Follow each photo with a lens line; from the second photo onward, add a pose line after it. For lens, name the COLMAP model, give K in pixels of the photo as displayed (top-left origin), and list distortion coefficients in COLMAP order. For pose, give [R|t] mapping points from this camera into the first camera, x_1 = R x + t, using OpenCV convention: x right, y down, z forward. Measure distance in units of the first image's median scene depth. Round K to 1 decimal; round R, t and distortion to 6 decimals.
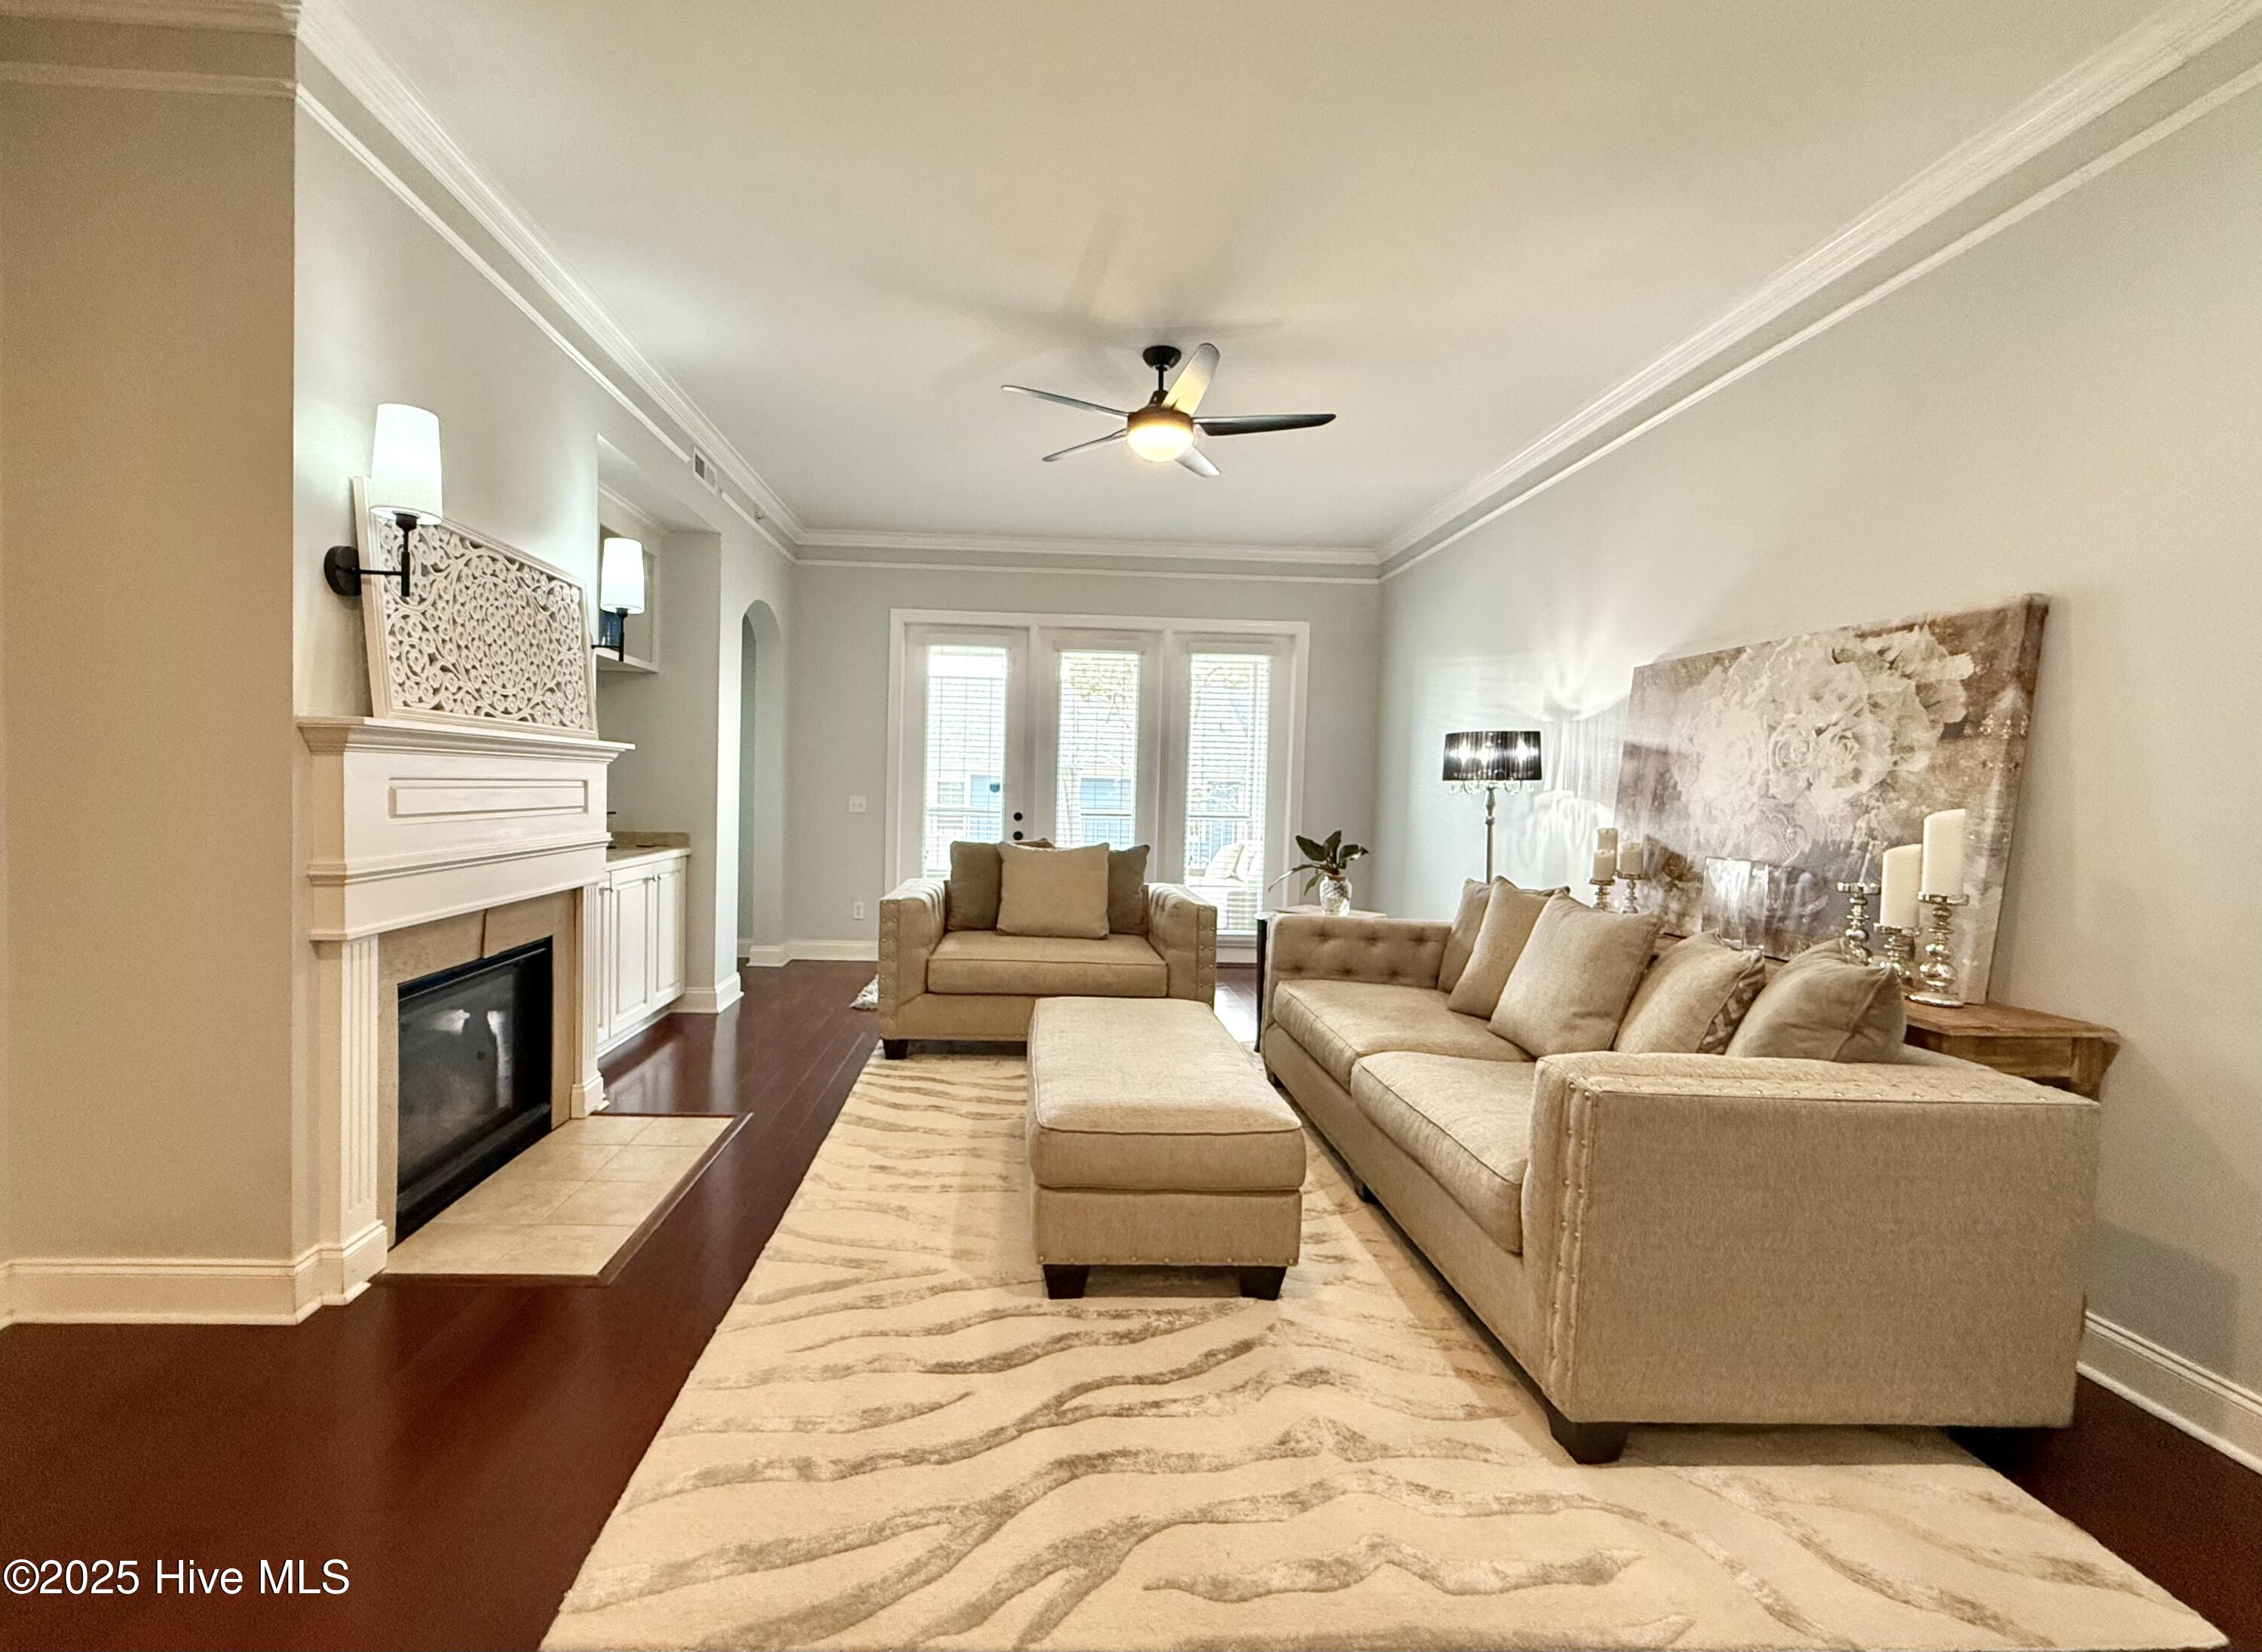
lens RADIAL K [[958.9, 0, 1065.7], [0, 958.9, 823.0], [0, 0, 1]] dist [-0.000782, -0.000089]
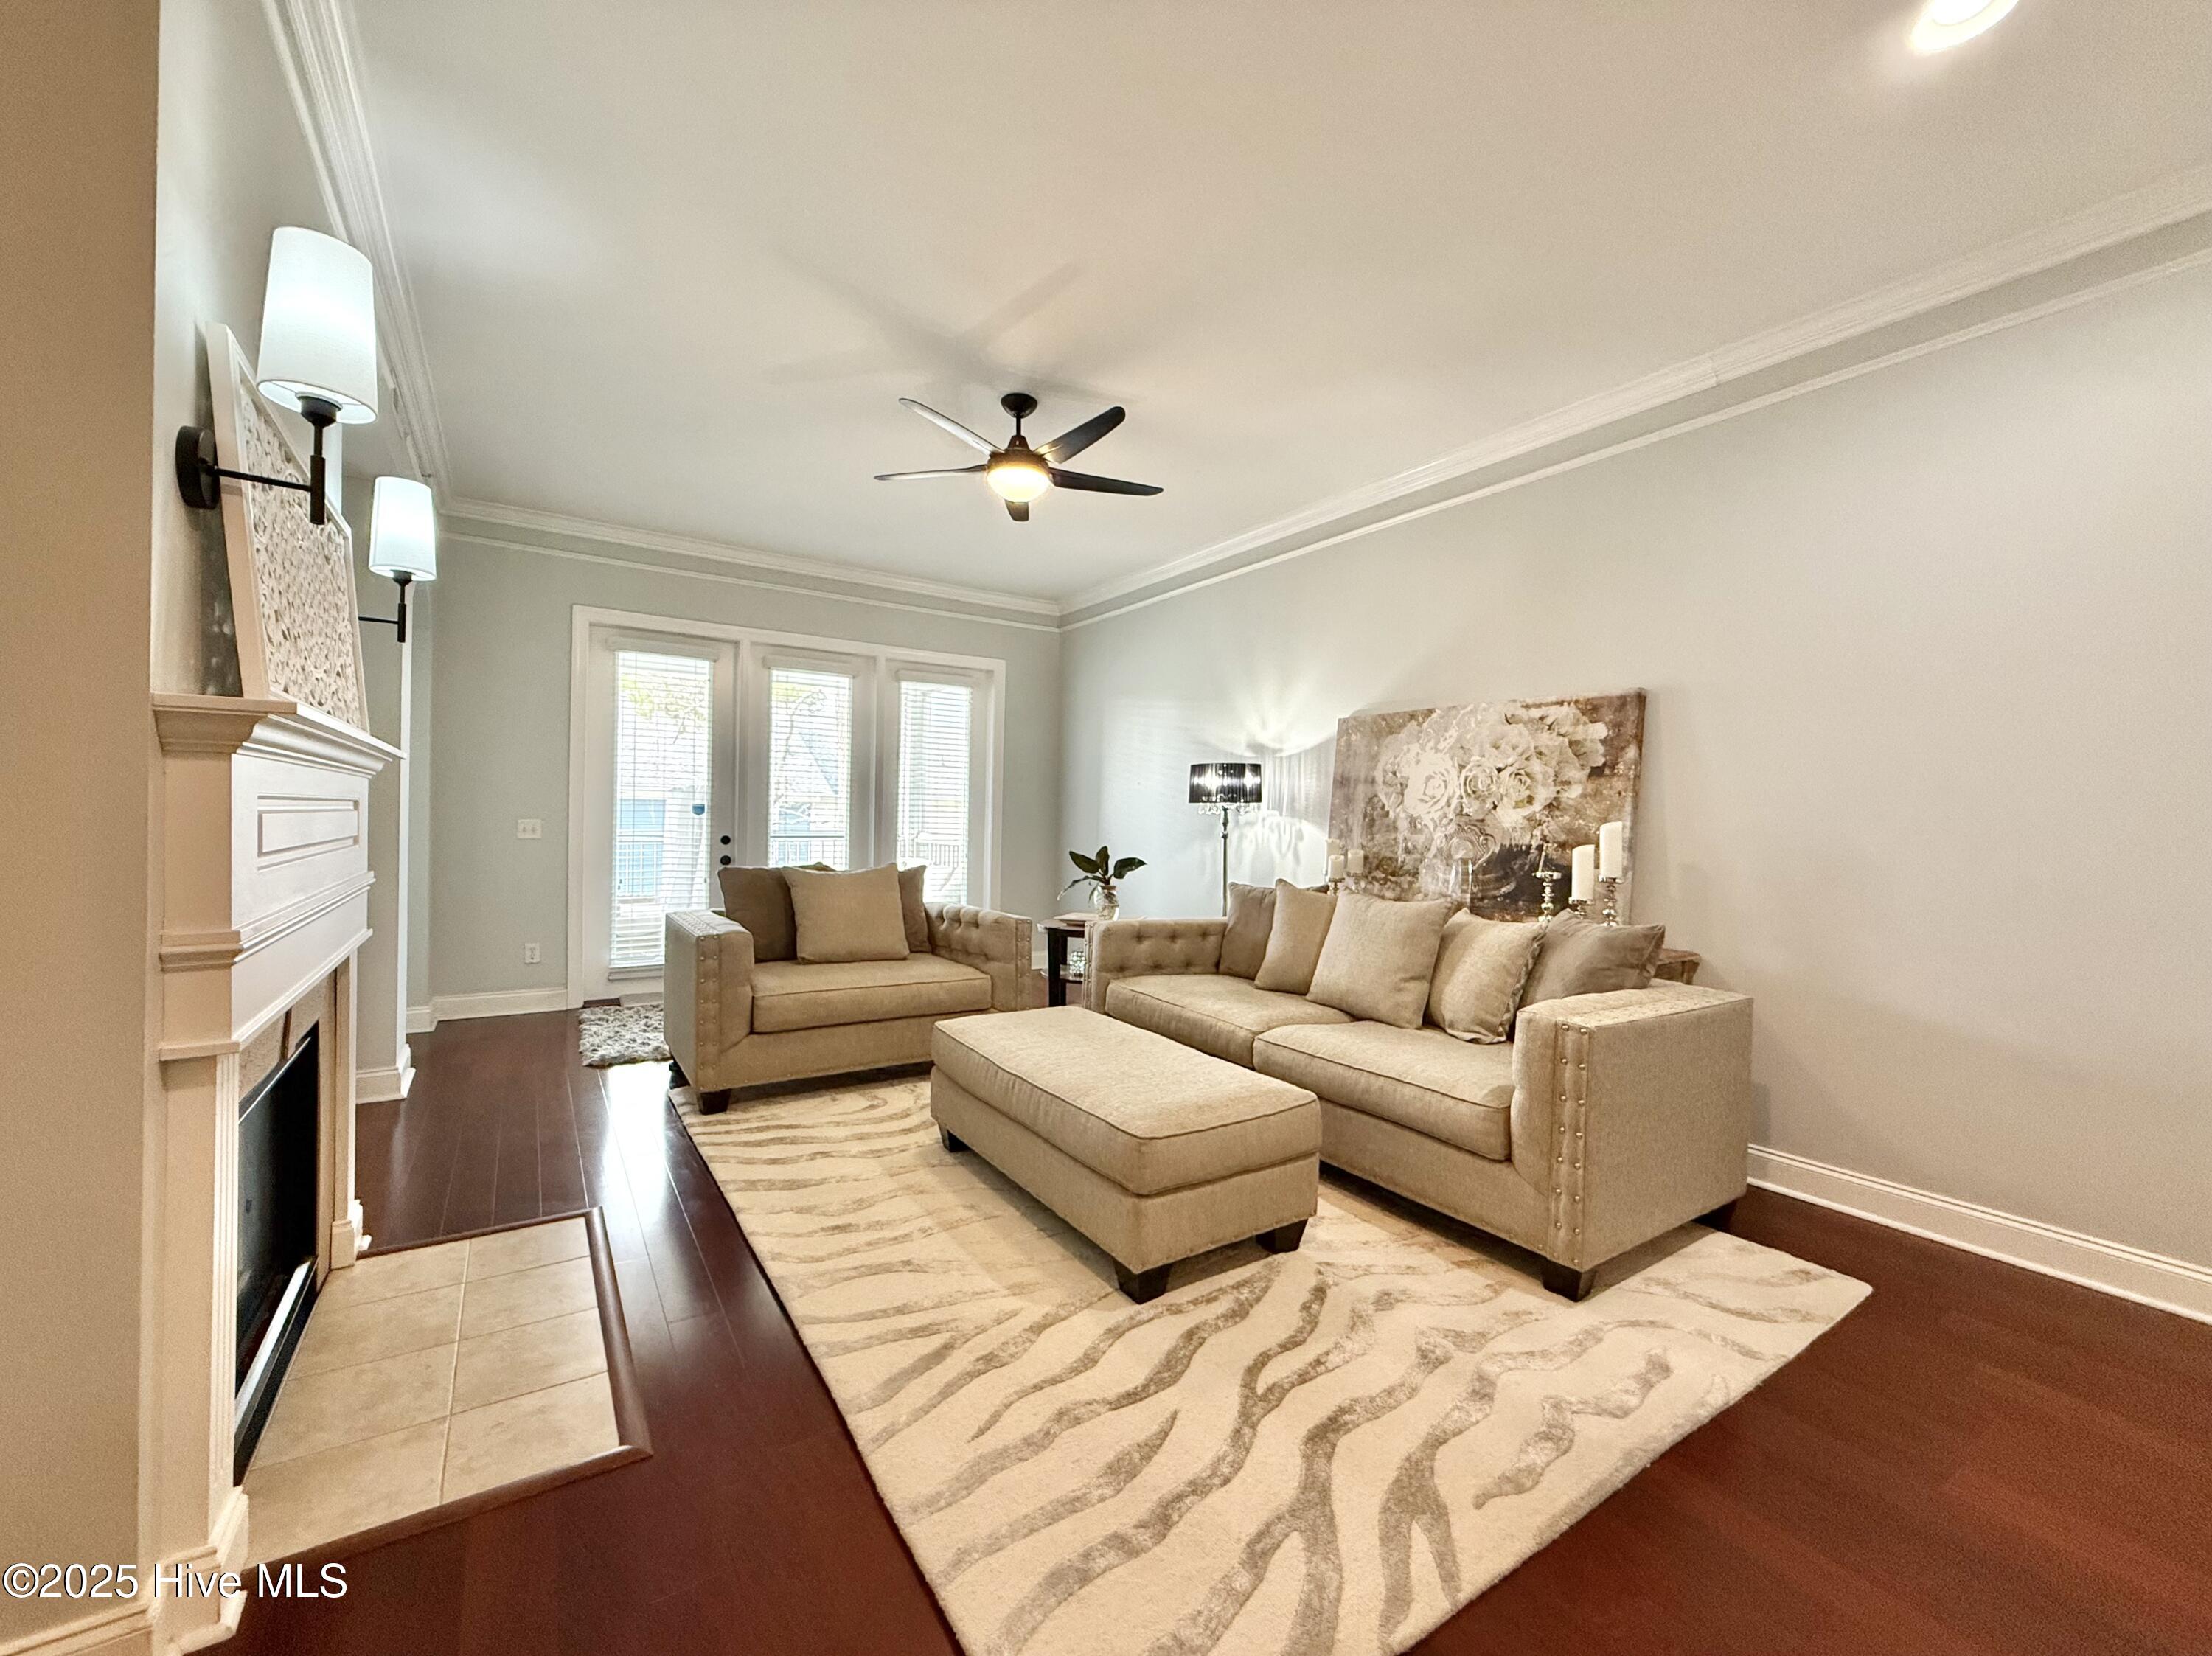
lens RADIAL K [[881.5, 0, 1095.6], [0, 881.5, 826.6], [0, 0, 1]] dist [0.000137, -0.000091]
pose [[0.858556, -0.011621, 0.512589, -0.428955], [0.020176, 0.999735, -0.011129, -0.006230], [-0.512323, 0.019897, 0.858562, 0.159686]]
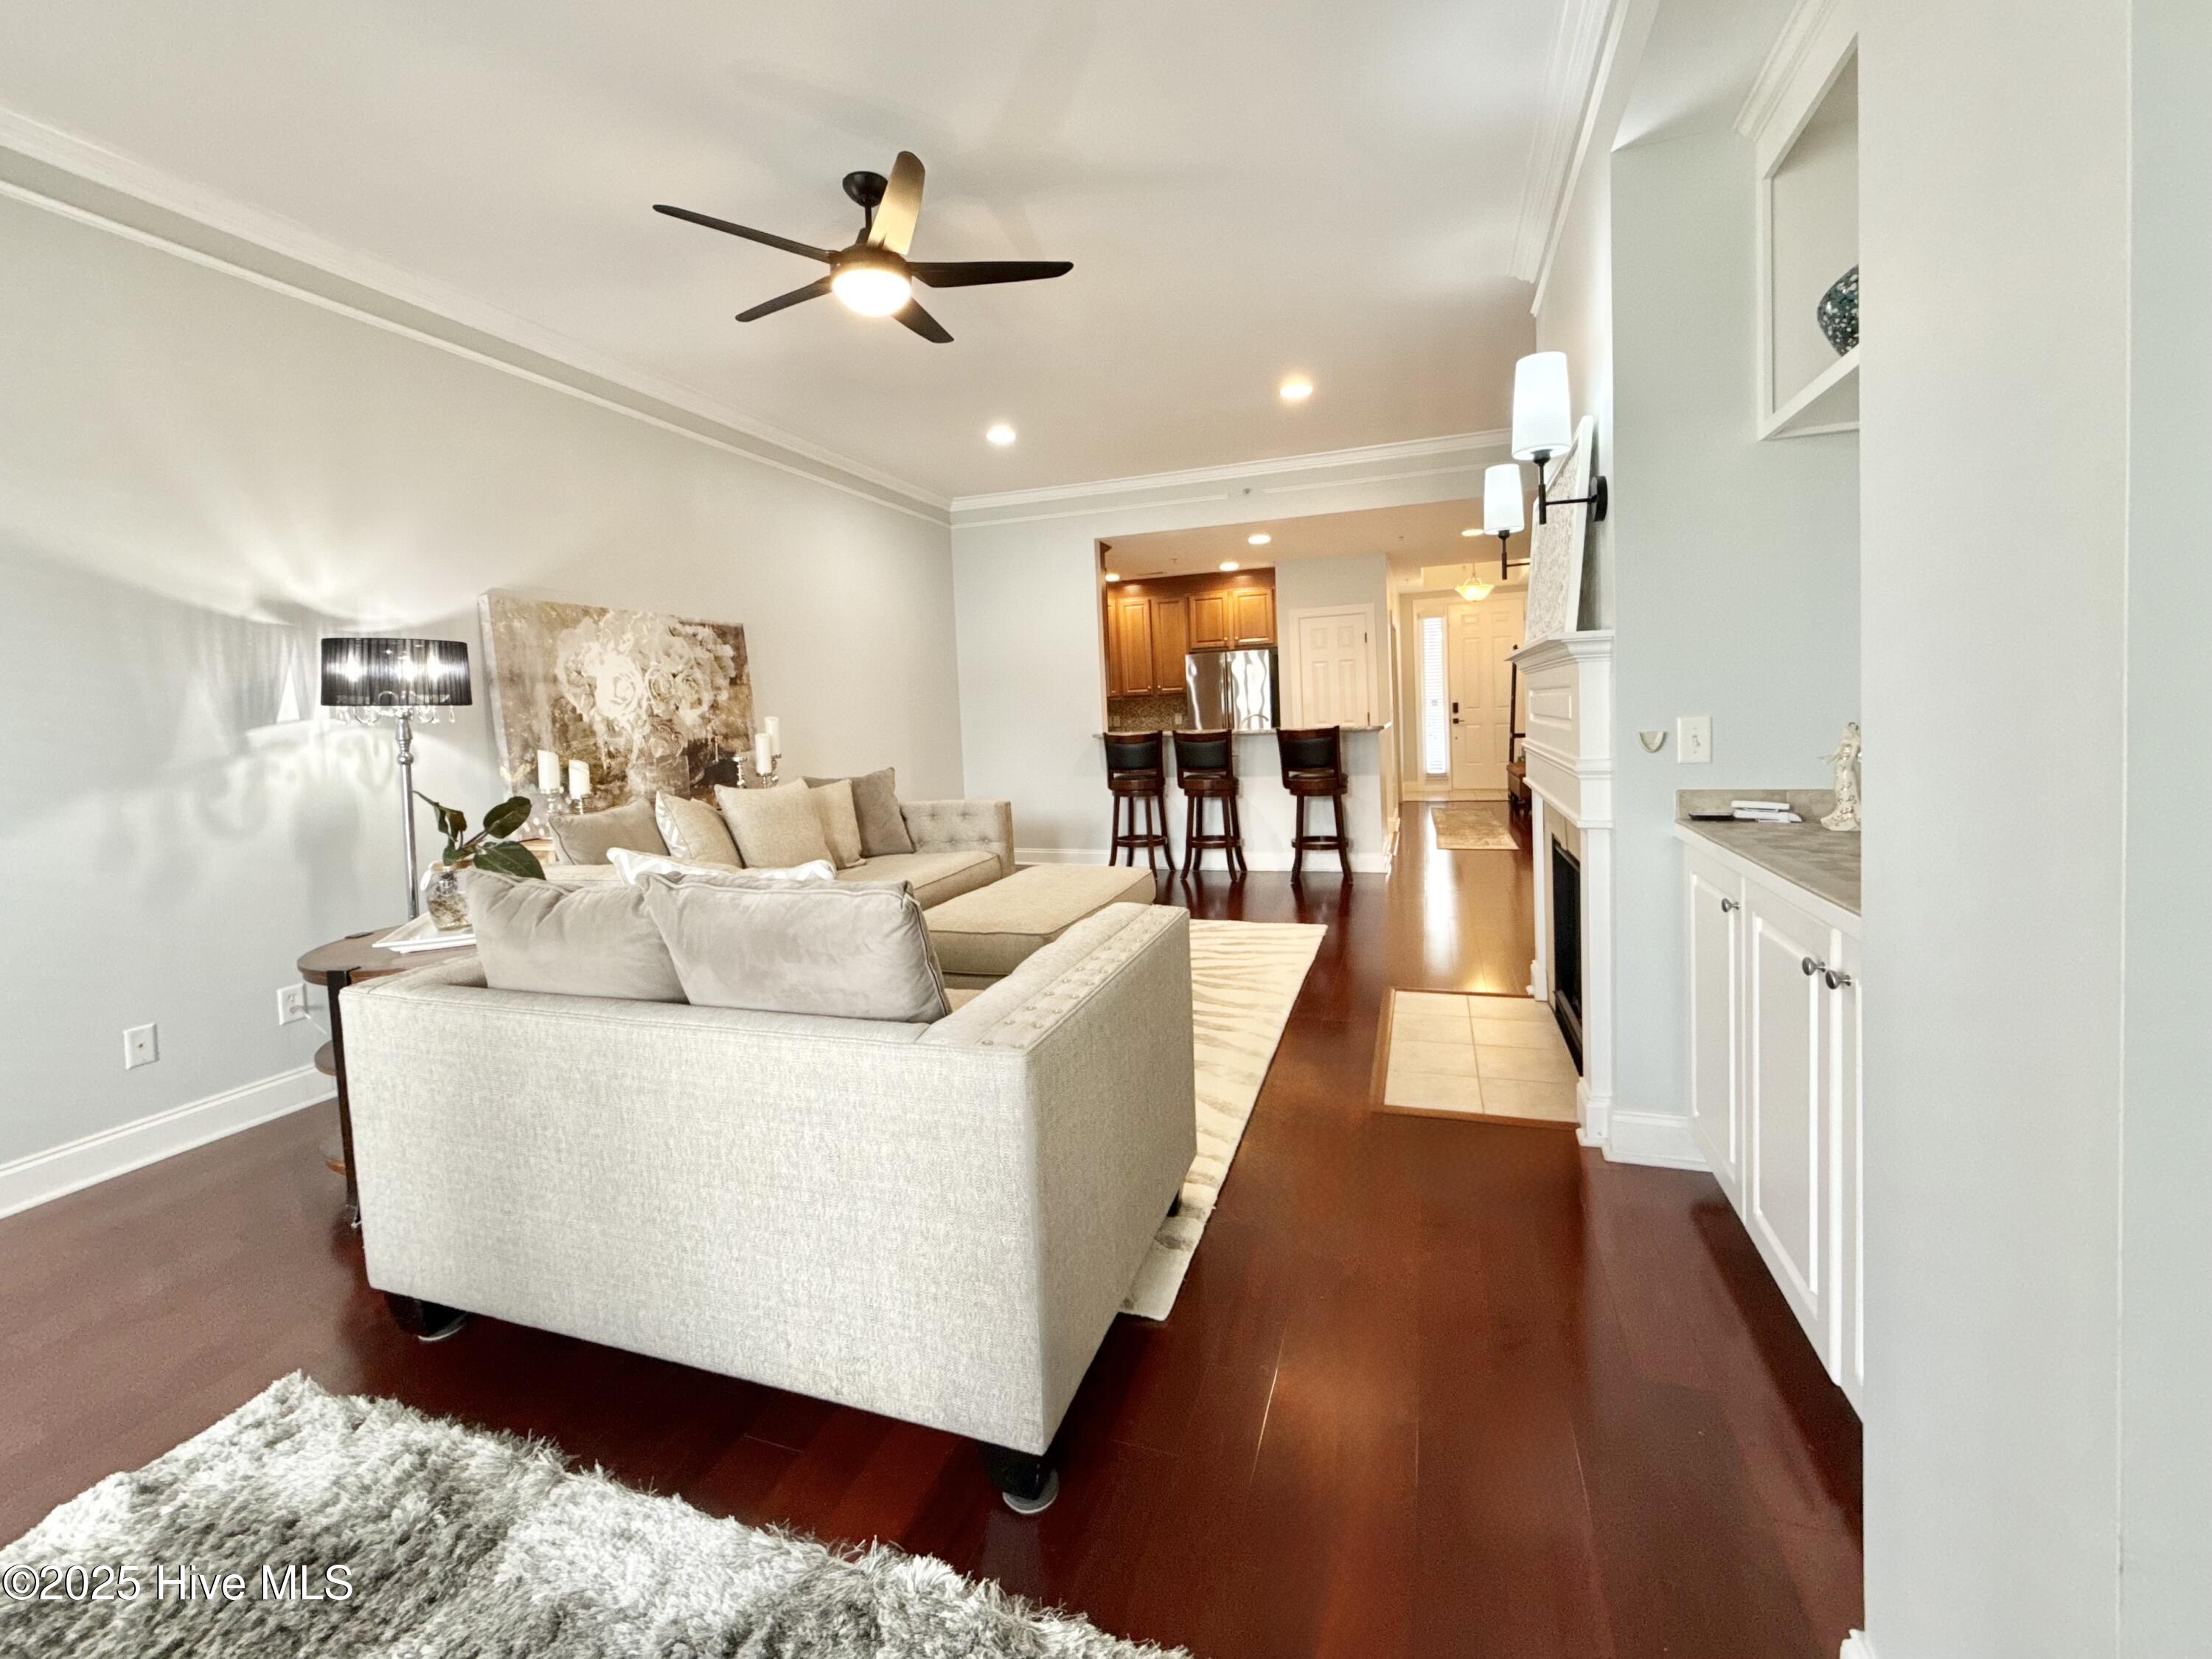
lens RADIAL K [[927.0, 0, 1103.6], [0, 927.0, 755.3], [0, 0, 1]] dist [-0.000254, -0.000092]
pose [[-0.931697, -0.007159, 0.363166, -0.491008], [0.029569, 0.994993, 0.095473, -0.087726], [-0.362031, 0.099690, -0.926820, 2.209618]]
